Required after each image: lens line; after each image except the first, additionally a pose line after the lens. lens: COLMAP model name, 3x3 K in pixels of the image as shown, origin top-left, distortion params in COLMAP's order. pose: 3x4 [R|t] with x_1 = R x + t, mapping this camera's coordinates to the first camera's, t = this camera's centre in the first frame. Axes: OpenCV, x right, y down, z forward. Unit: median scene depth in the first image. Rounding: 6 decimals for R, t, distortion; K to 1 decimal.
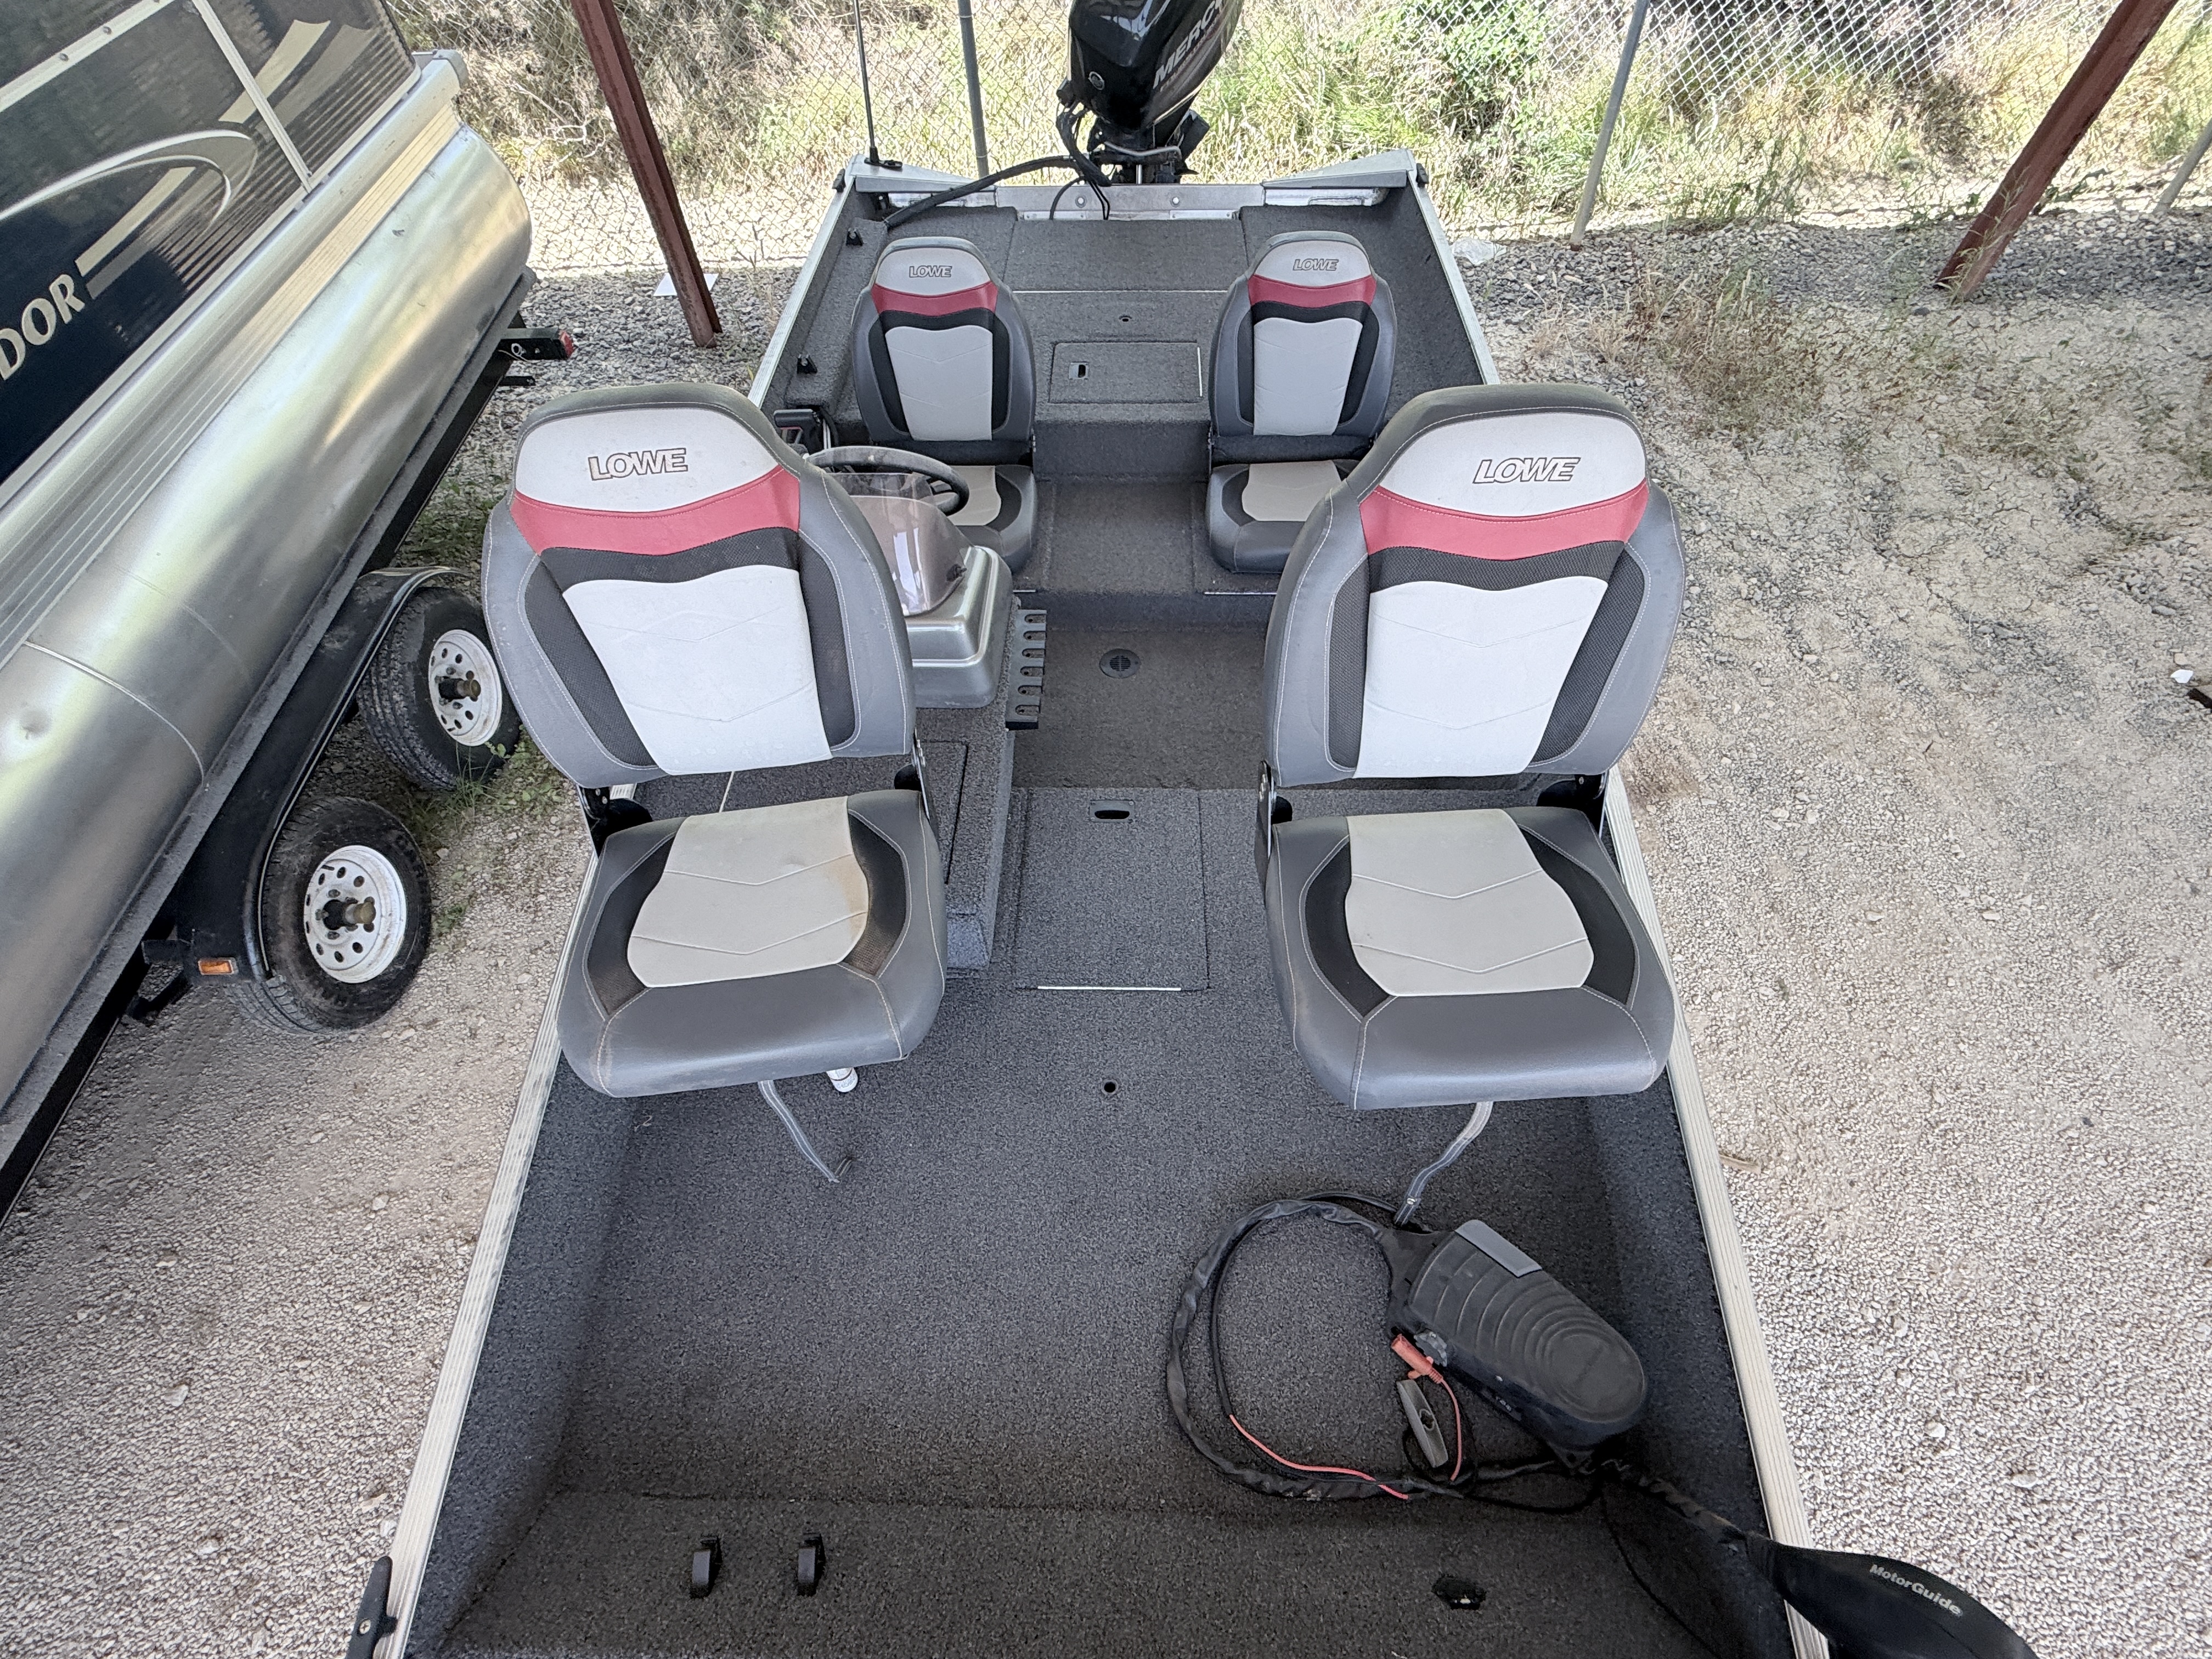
lens RADIAL K [[990.4, 0, 1100.8], [0, 990.4, 821.6], [0, 0, 1]] dist [-0.000656, 0.000826]
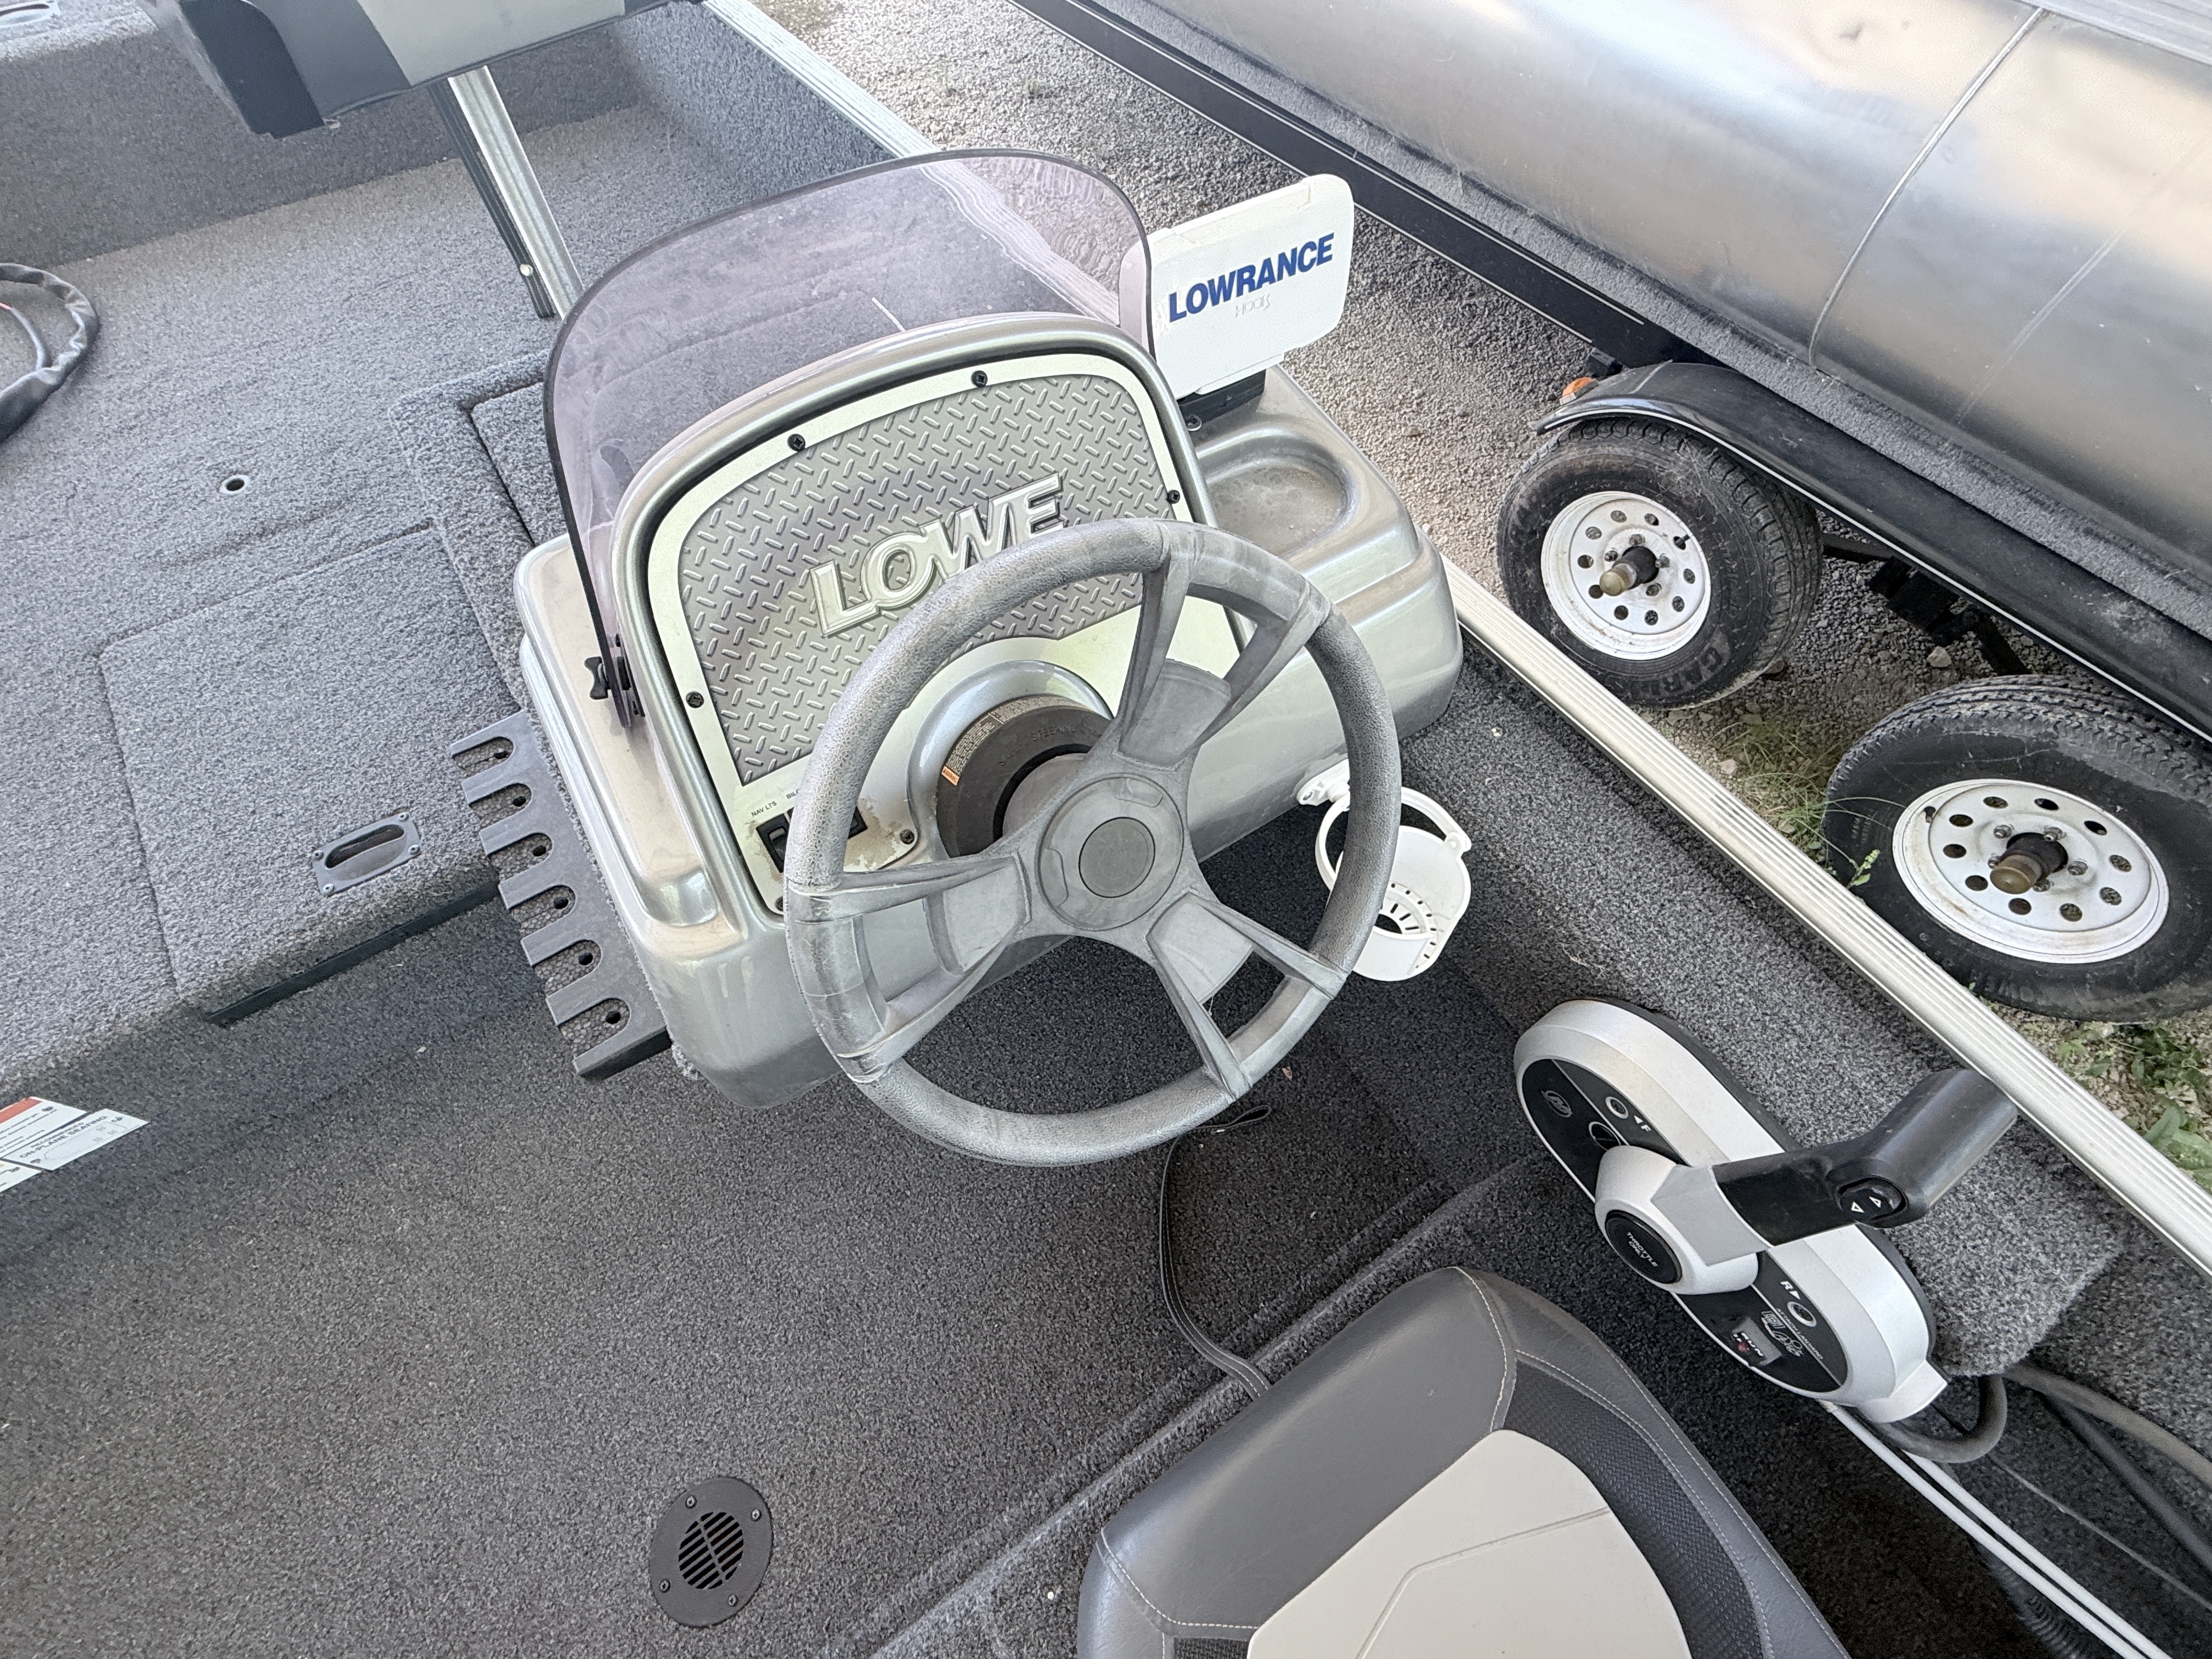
lens RADIAL K [[990.4, 0, 1095.4], [0, 990.4, 825.4], [0, 0, 1]] dist [-0.000656, 0.000826]
pose [[-0.825447, 0.493368, -0.274272, -0.083972], [-0.447780, -0.276462, 0.850330, -0.326970], [0.343700, 0.824716, 0.449126, 0.513694]]
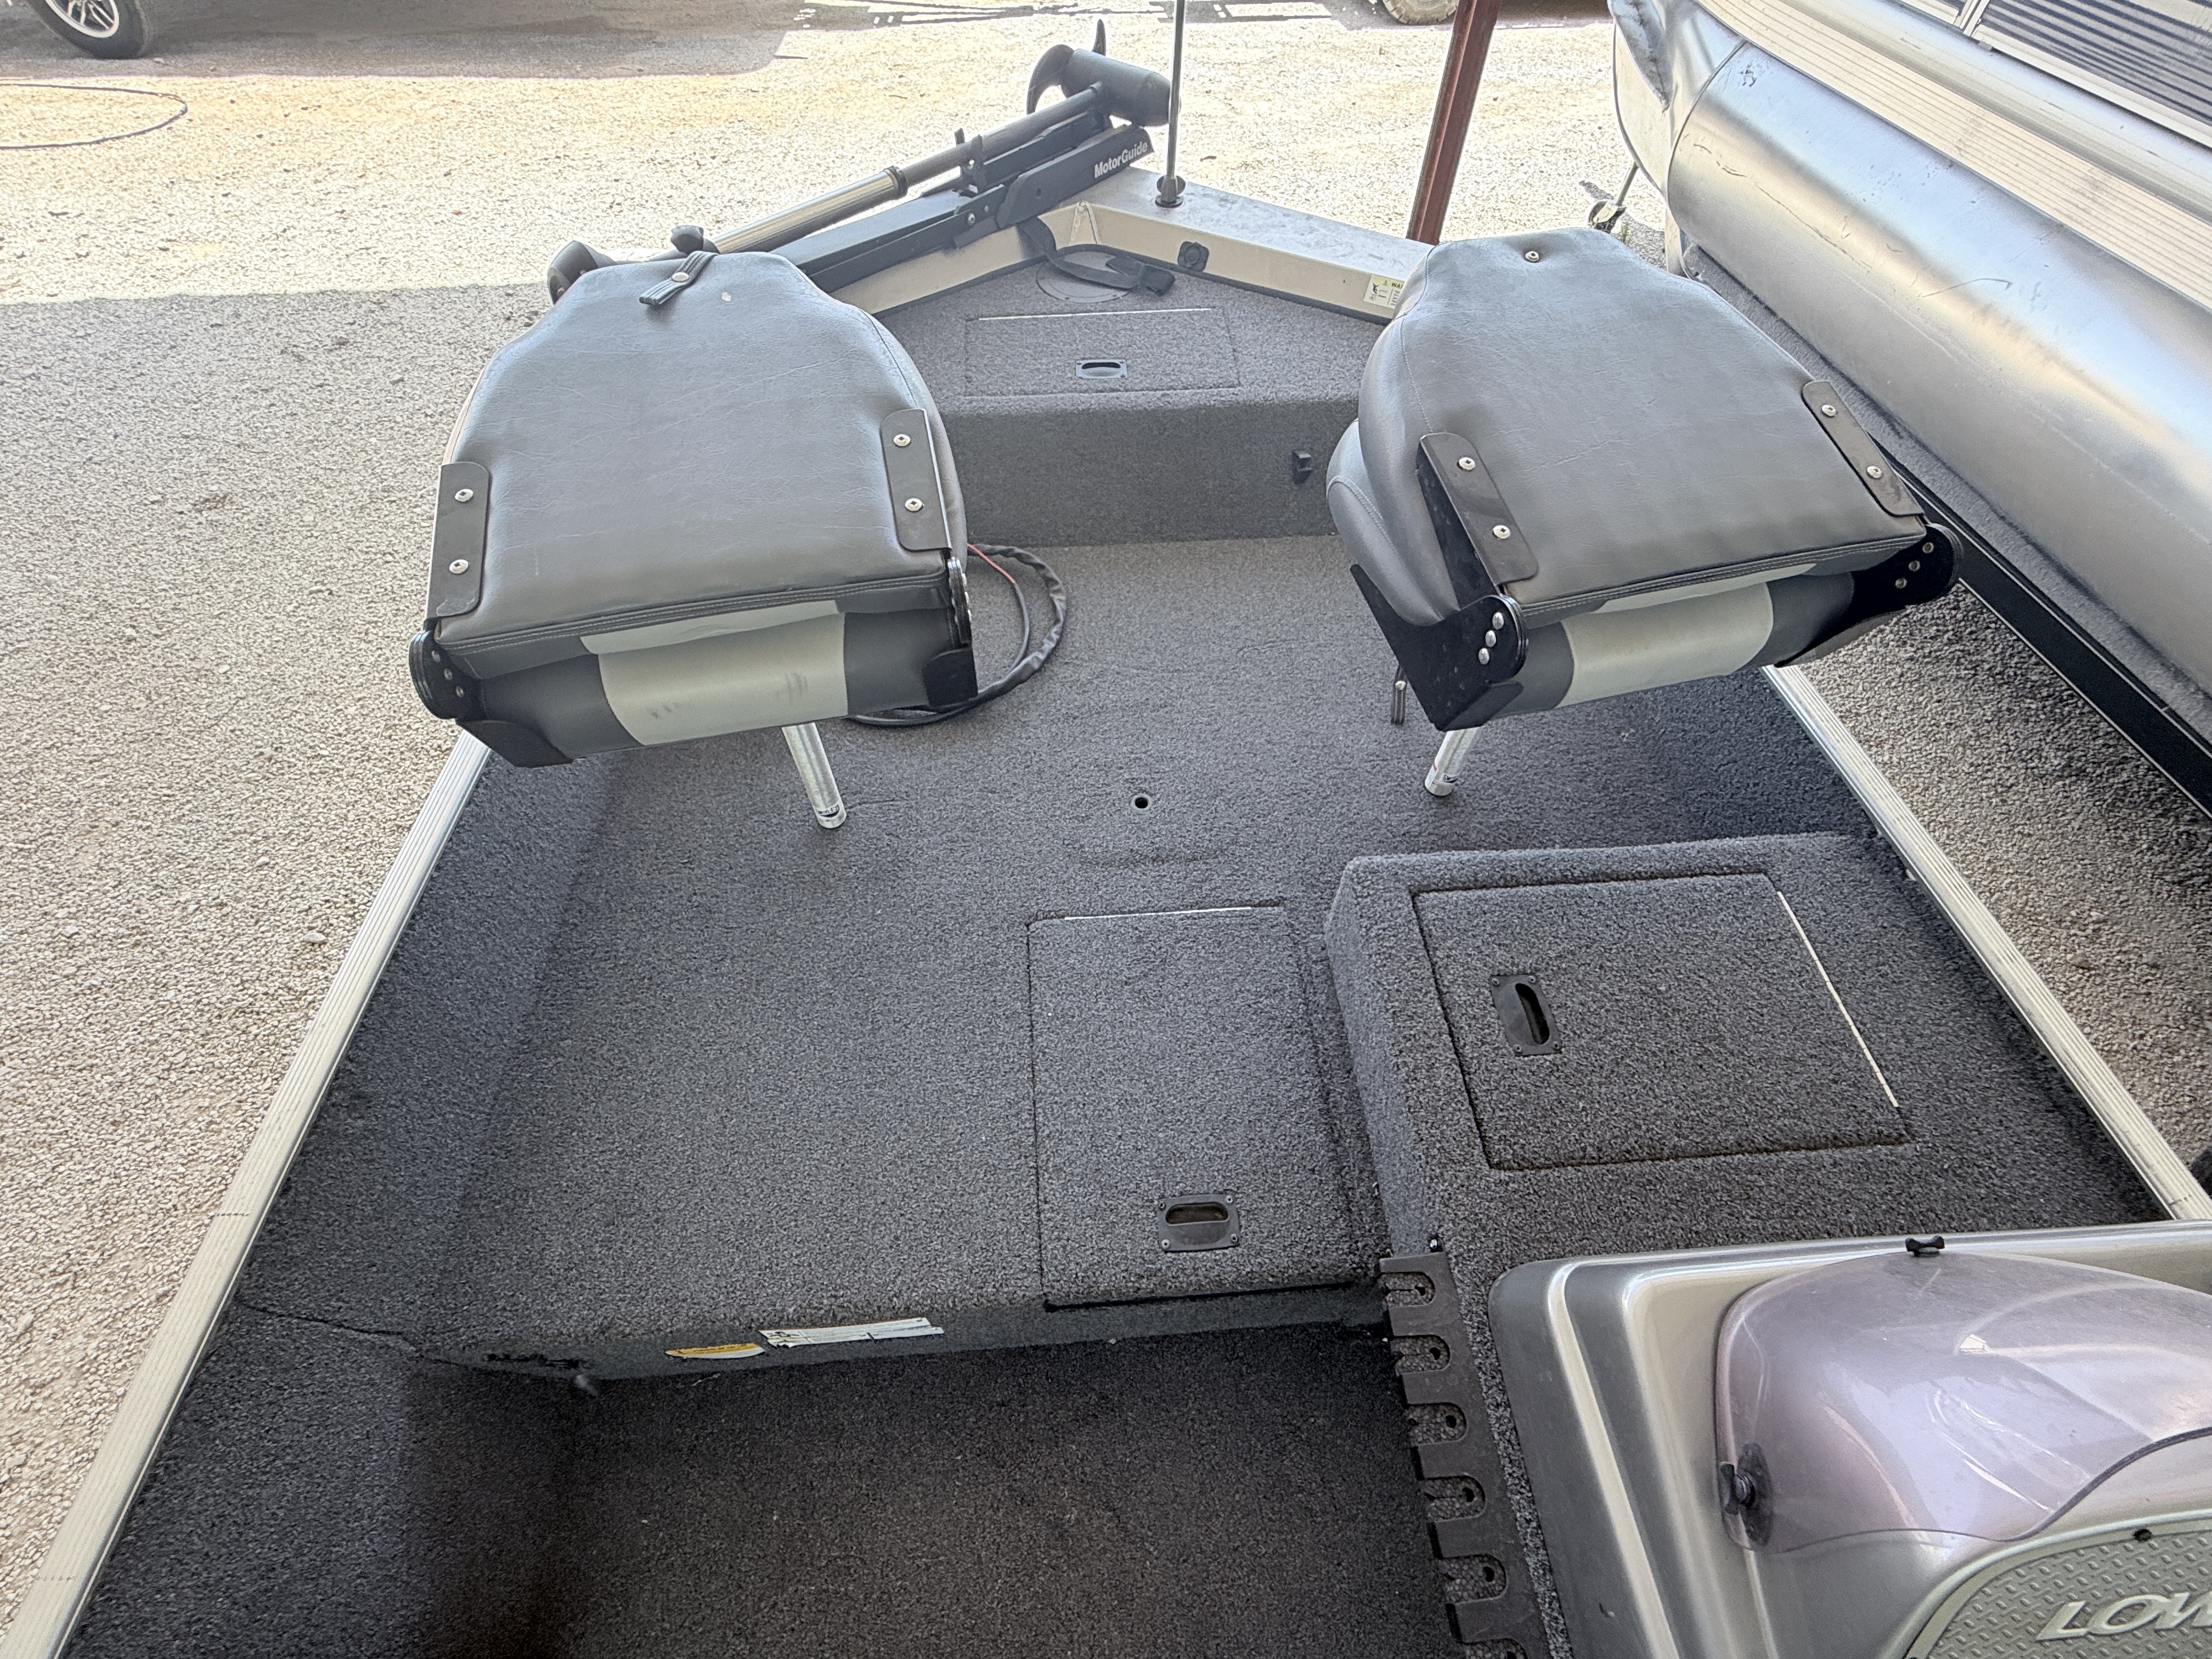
lens RADIAL K [[990.4, 0, 1100.3], [0, 990.4, 821.8], [0, 0, 1]] dist [-0.000656, 0.000826]
pose [[-0.995164, 0.086612, -0.046344, 0.040868], [-0.069485, -0.287180, 0.955353, -0.276768], [0.069436, 0.953953, 0.291810, 0.359490]]
